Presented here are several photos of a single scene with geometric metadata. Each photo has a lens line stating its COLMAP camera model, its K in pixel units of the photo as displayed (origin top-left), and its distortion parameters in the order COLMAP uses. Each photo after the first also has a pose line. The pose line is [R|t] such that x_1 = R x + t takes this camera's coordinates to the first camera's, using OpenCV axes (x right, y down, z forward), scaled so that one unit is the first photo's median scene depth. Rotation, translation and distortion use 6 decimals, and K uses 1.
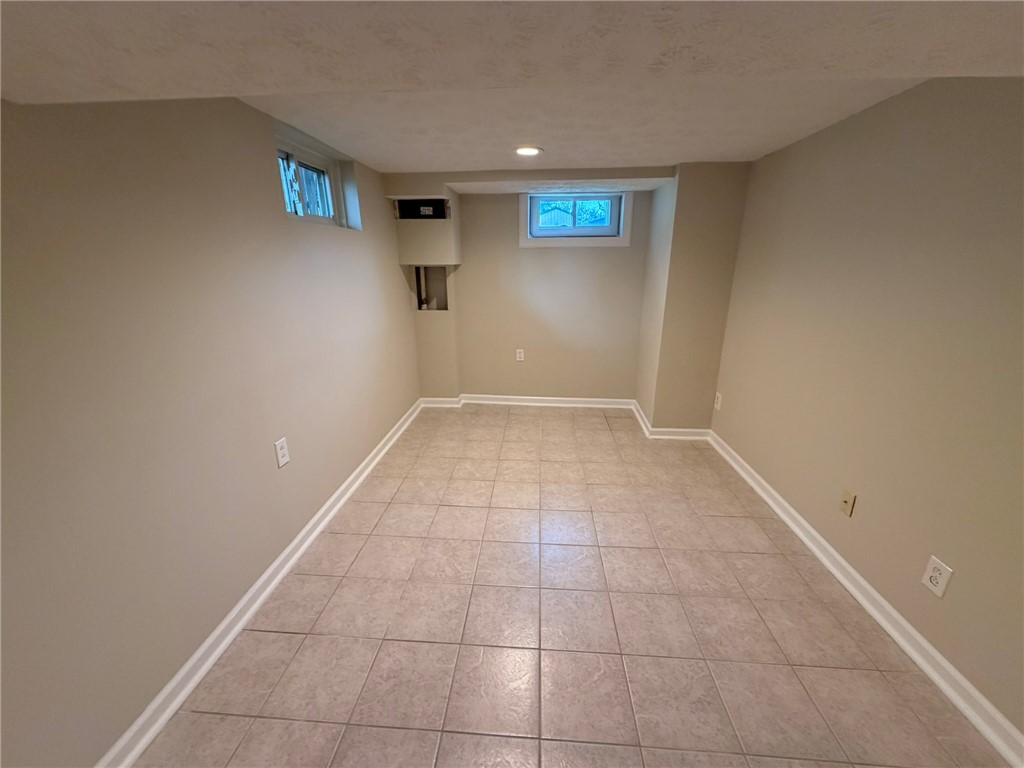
lens RADIAL K [[406.1, 0, 510.4], [0, 406.1, 385.1], [0, 0, 1]] dist [0.014627, -0.011652]
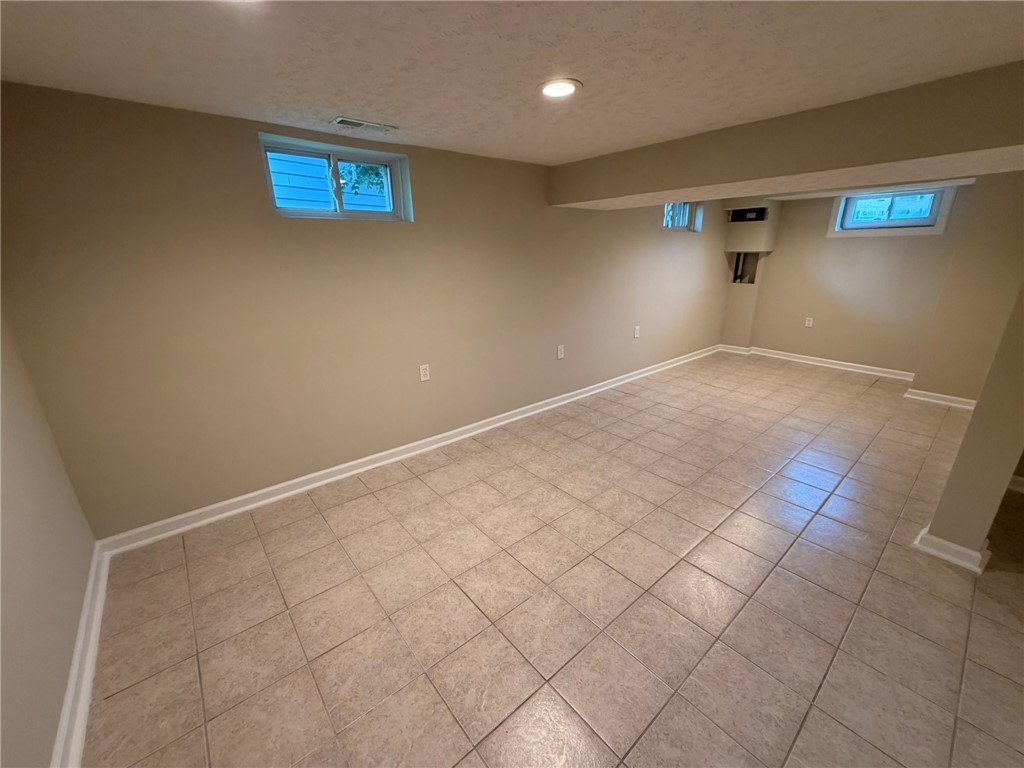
lens RADIAL K [[413.3, 0, 514.1], [0, 413.3, 382.1], [0, 0, 1]] dist [0.007526, -0.000257]
pose [[0.701933, 0.214577, -0.679152, 0.425084], [-0.203339, 0.974227, 0.097646, 0.243378], [0.682601, 0.069558, 0.727474, -0.814717]]
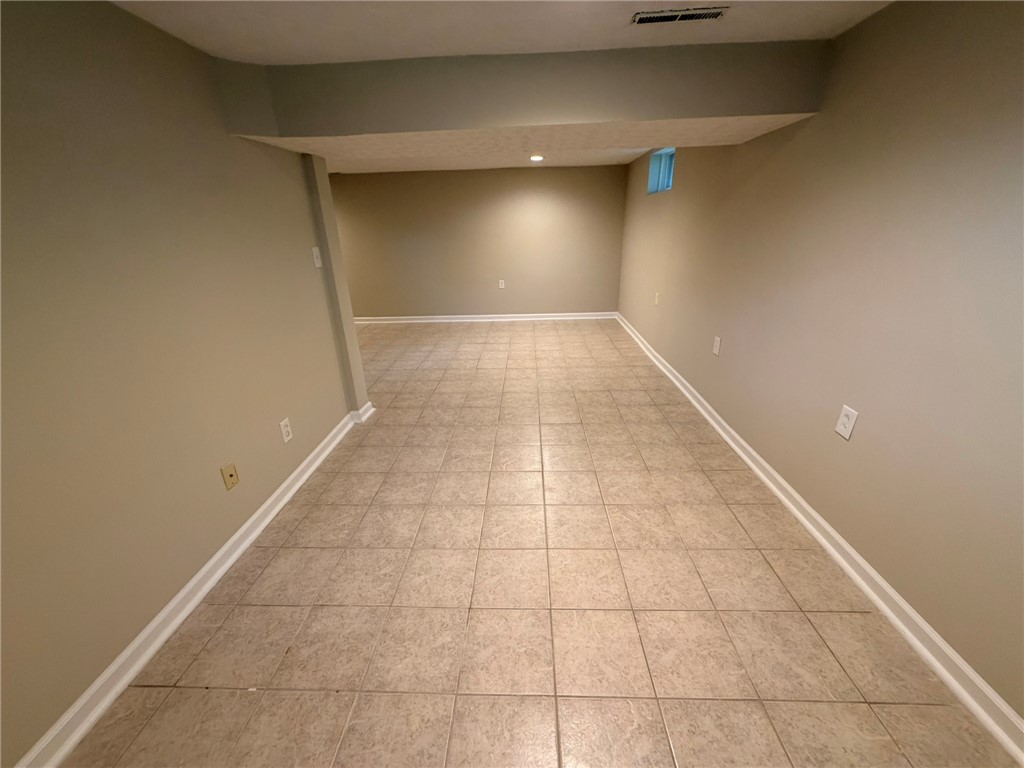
lens RADIAL K [[406.1, 0, 510.4], [0, 406.1, 385.1], [0, 0, 1]] dist [0.014627, -0.011652]
pose [[-0.999001, 0.041842, -0.015704, 0.112633], [0.022946, 0.781733, 0.623192, -0.310108], [0.038351, 0.622209, -0.781912, 1.093511]]
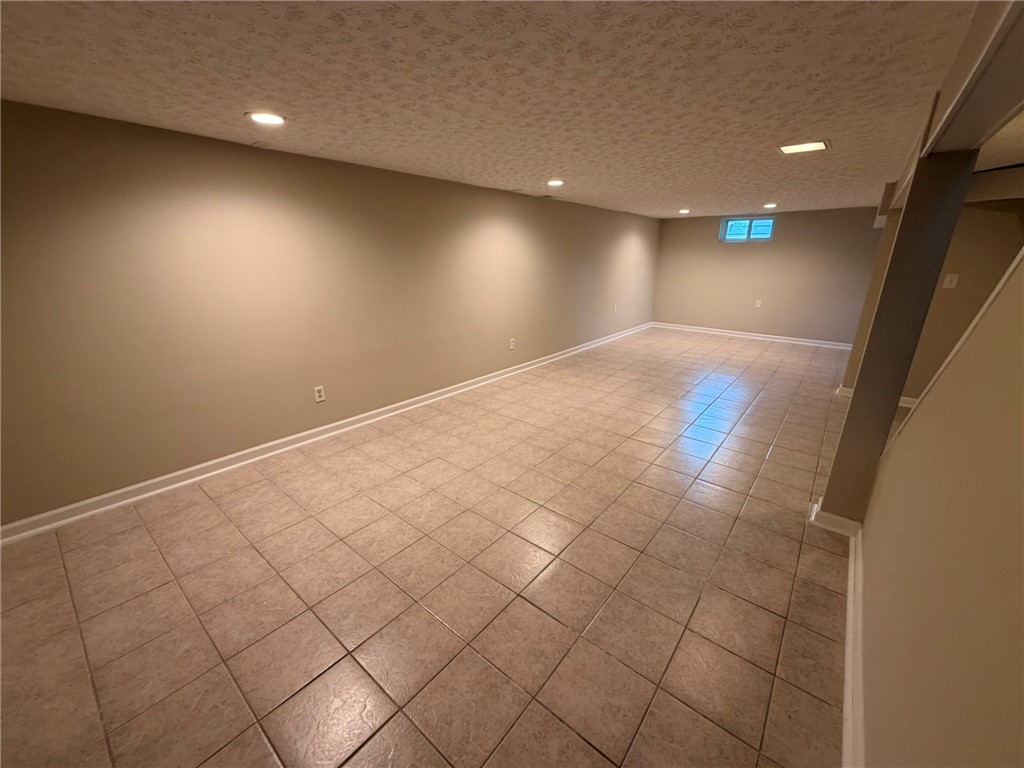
lens RADIAL K [[406.1, 0, 510.4], [0, 406.1, 385.1], [0, 0, 1]] dist [0.014627, -0.011652]
pose [[-0.580216, 0.251056, -0.774804, 2.426004], [-0.247668, 0.851870, 0.461495, 0.024288], [0.775893, 0.459661, -0.432090, -0.094936]]
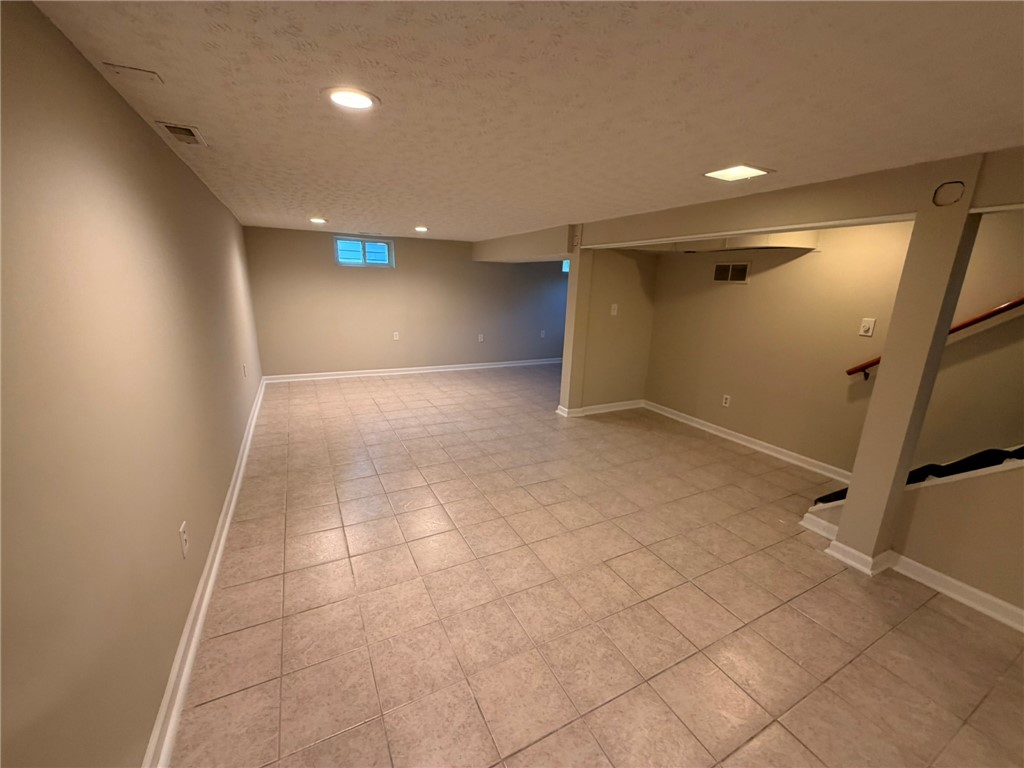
lens RADIAL K [[406.1, 0, 510.4], [0, 406.1, 385.1], [0, 0, 1]] dist [0.014627, -0.011652]
pose [[0.520788, 0.224730, -0.823575, 1.735987], [-0.286934, 0.954682, 0.079063, 0.268722], [0.804020, 0.195137, 0.561670, -0.898737]]
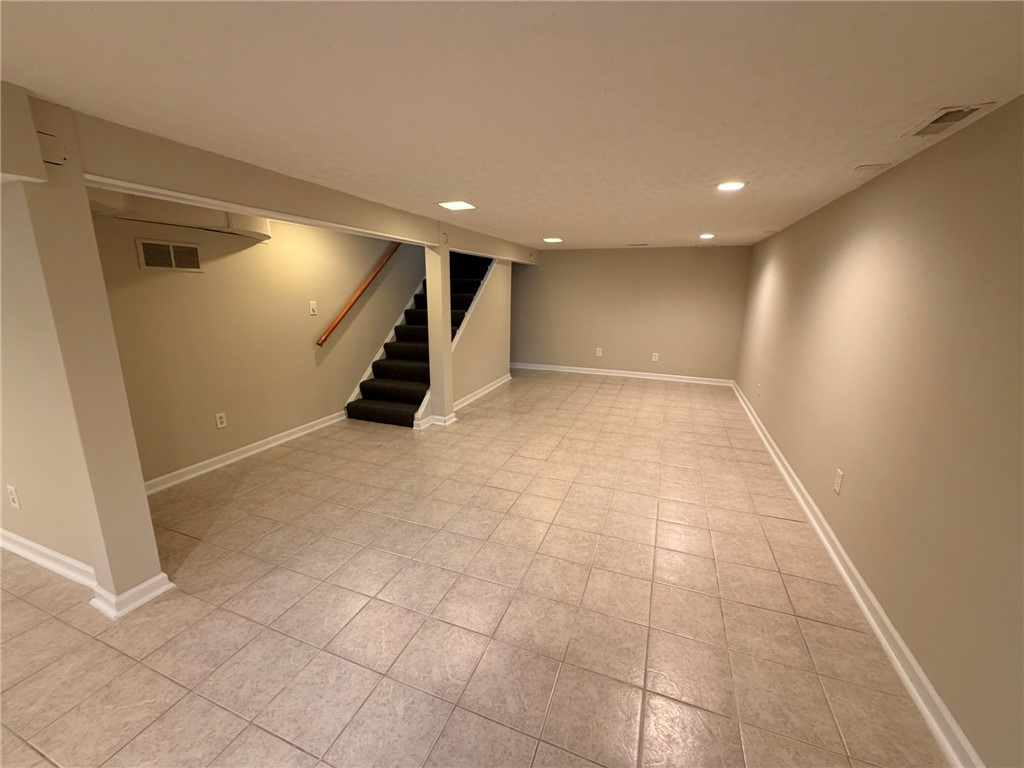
lens RADIAL K [[406.1, 0, 510.4], [0, 406.1, 385.1], [0, 0, 1]] dist [0.014627, -0.011652]
pose [[0.297335, -0.215834, 0.930058, 0.152492], [0.273965, 0.952437, 0.133442, 0.192619], [-0.914623, 0.215126, 0.342324, -0.625067]]
